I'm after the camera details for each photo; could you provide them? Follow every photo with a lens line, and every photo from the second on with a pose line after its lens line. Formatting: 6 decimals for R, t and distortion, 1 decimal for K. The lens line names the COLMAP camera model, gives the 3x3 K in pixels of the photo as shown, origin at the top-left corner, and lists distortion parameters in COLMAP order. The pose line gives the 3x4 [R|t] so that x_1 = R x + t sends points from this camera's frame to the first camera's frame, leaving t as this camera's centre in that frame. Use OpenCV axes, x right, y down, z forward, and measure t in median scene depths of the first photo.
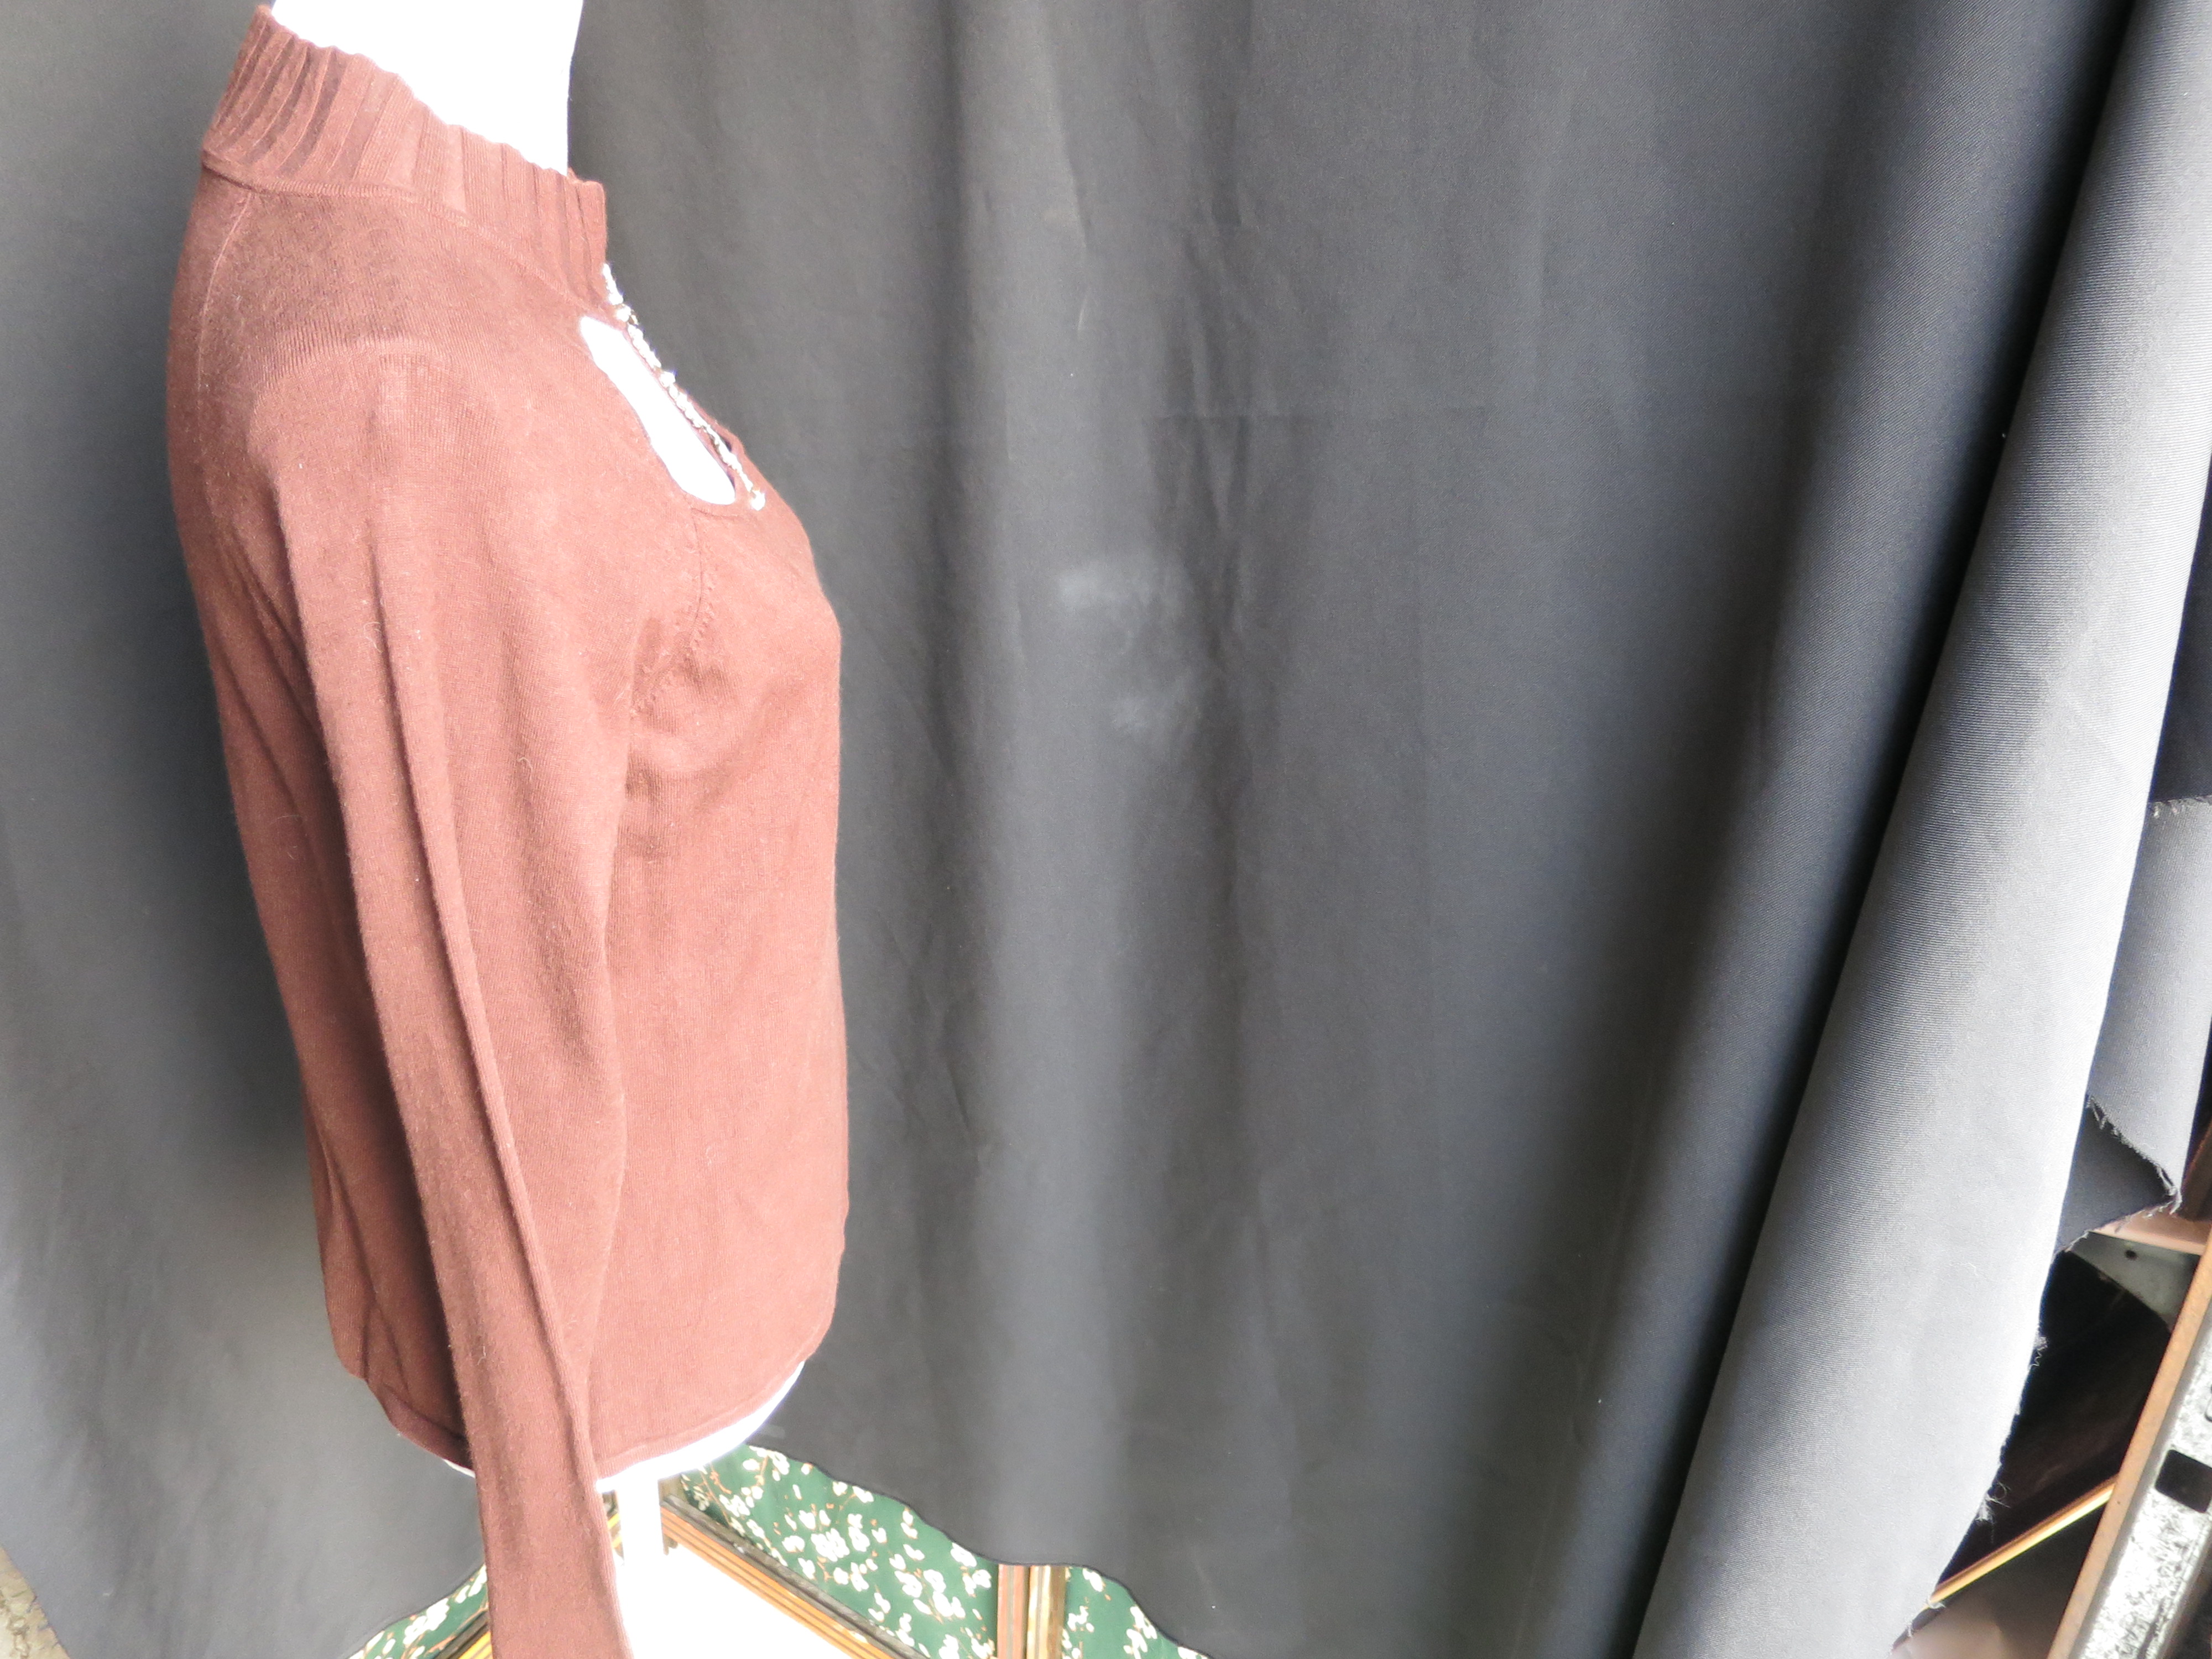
lens RADIAL K [[1595.6, 0, 1108.5], [0, 1595.6, 814.3], [0, 0, 1]] dist [-0.058593, 0.009663]
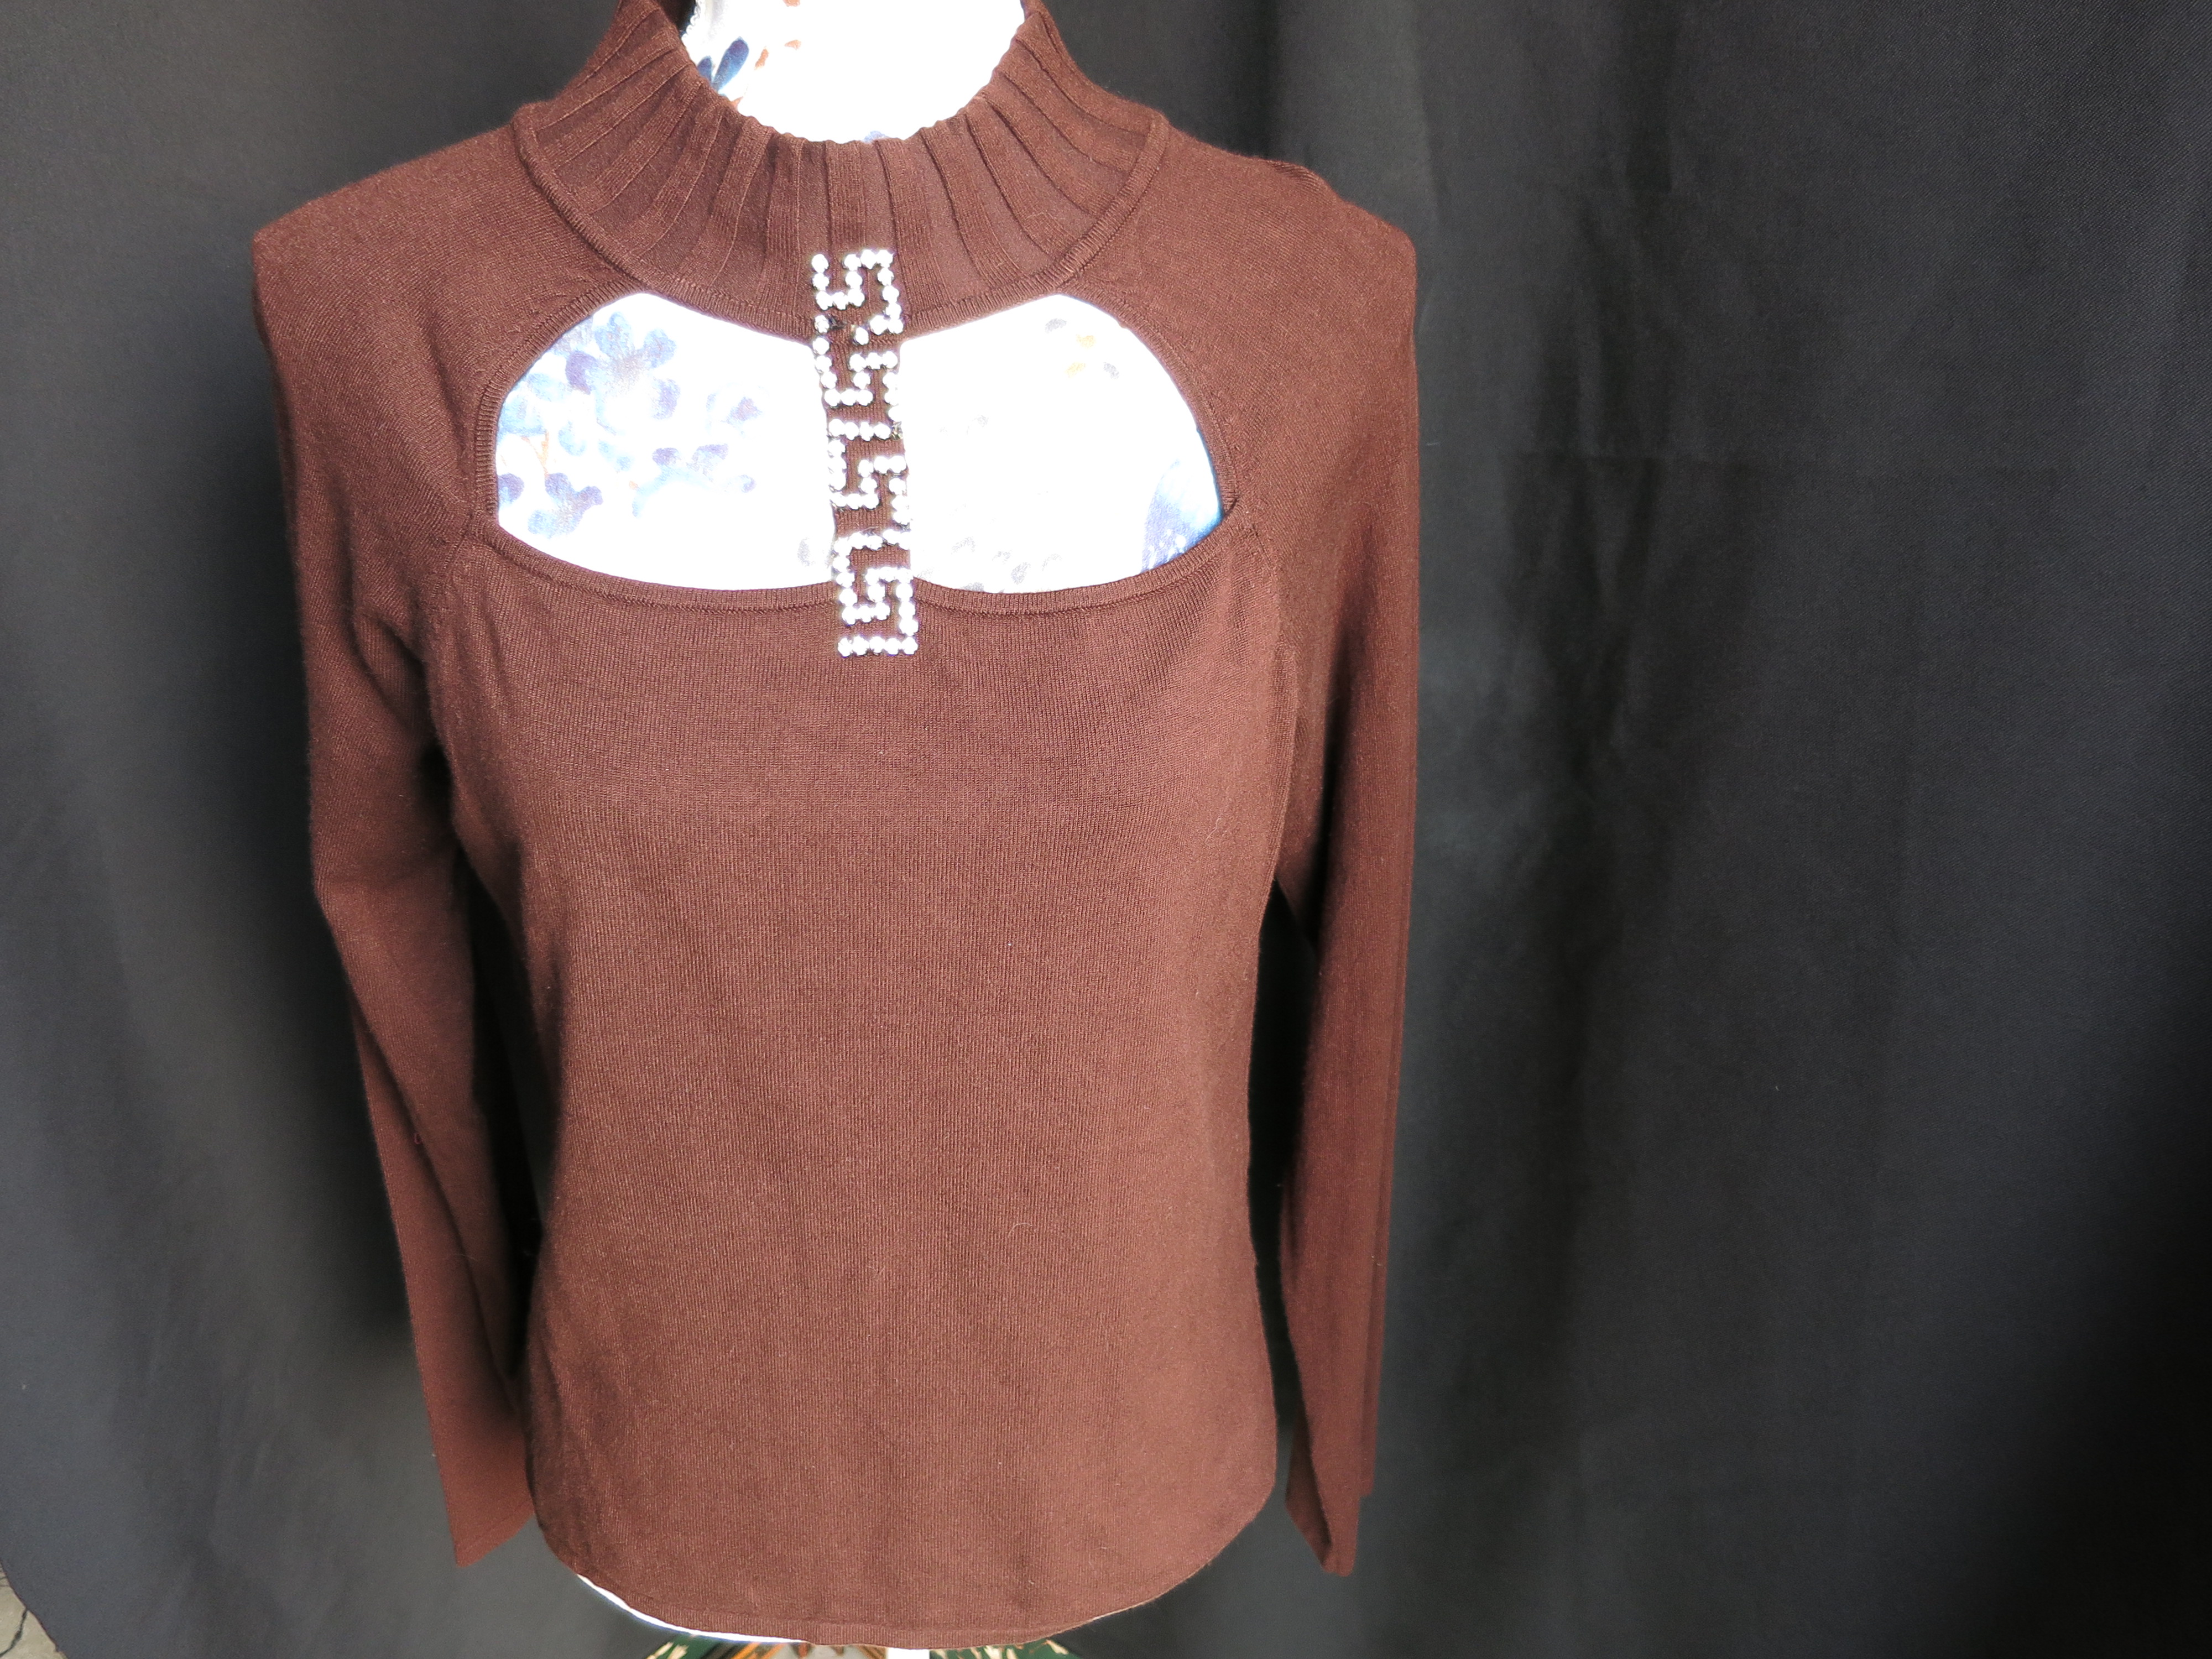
lens RADIAL K [[1595.6, 0, 1105.3], [0, 1595.6, 816.7], [0, 0, 1]] dist [-0.058593, 0.009663]
pose [[0.987628, 0.055145, -0.146802, -0.043579], [-0.052579, 0.998389, 0.021306, -0.086601], [0.147740, -0.013324, 0.988936, 0.241908]]
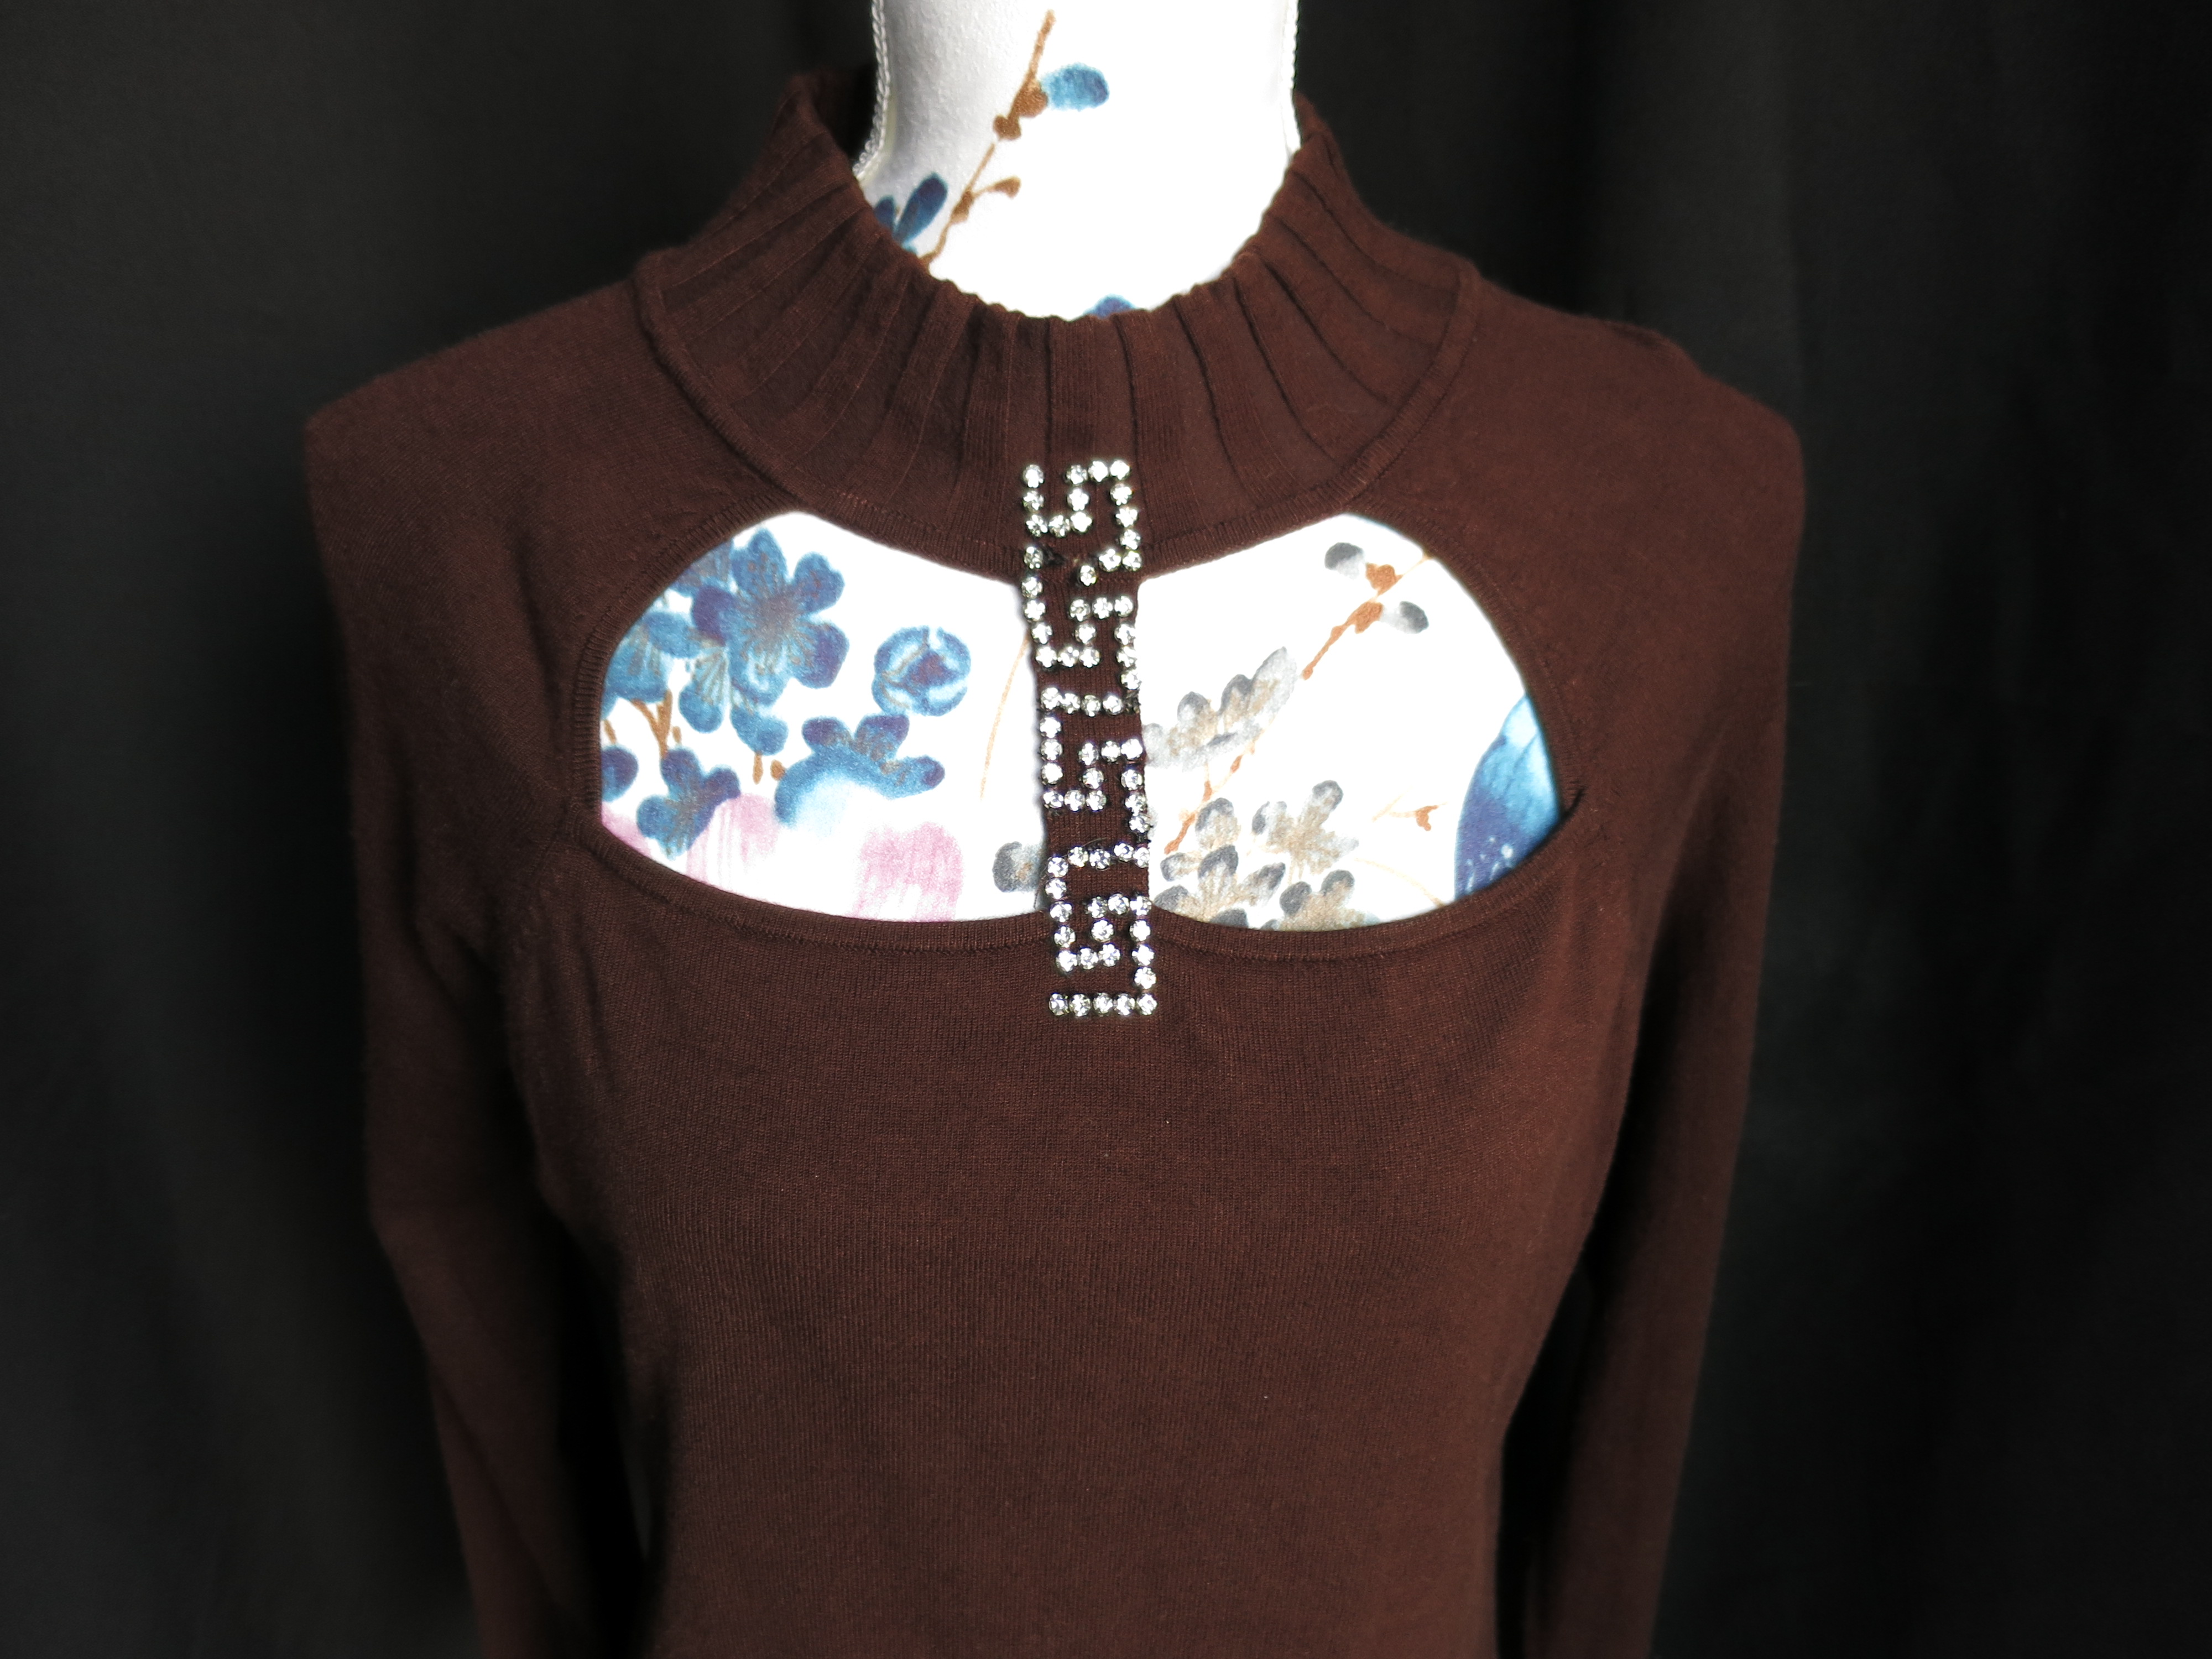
lens RADIAL K [[1595.6, 0, 1096.2], [0, 1595.6, 819.9], [0, 0, 1]] dist [-0.058593, 0.009663]
pose [[0.972753, 0.073495, -0.219885, -0.125759], [-0.075376, 0.997155, -0.000167, -0.180870], [0.219247, 0.016737, 0.975526, 0.387294]]
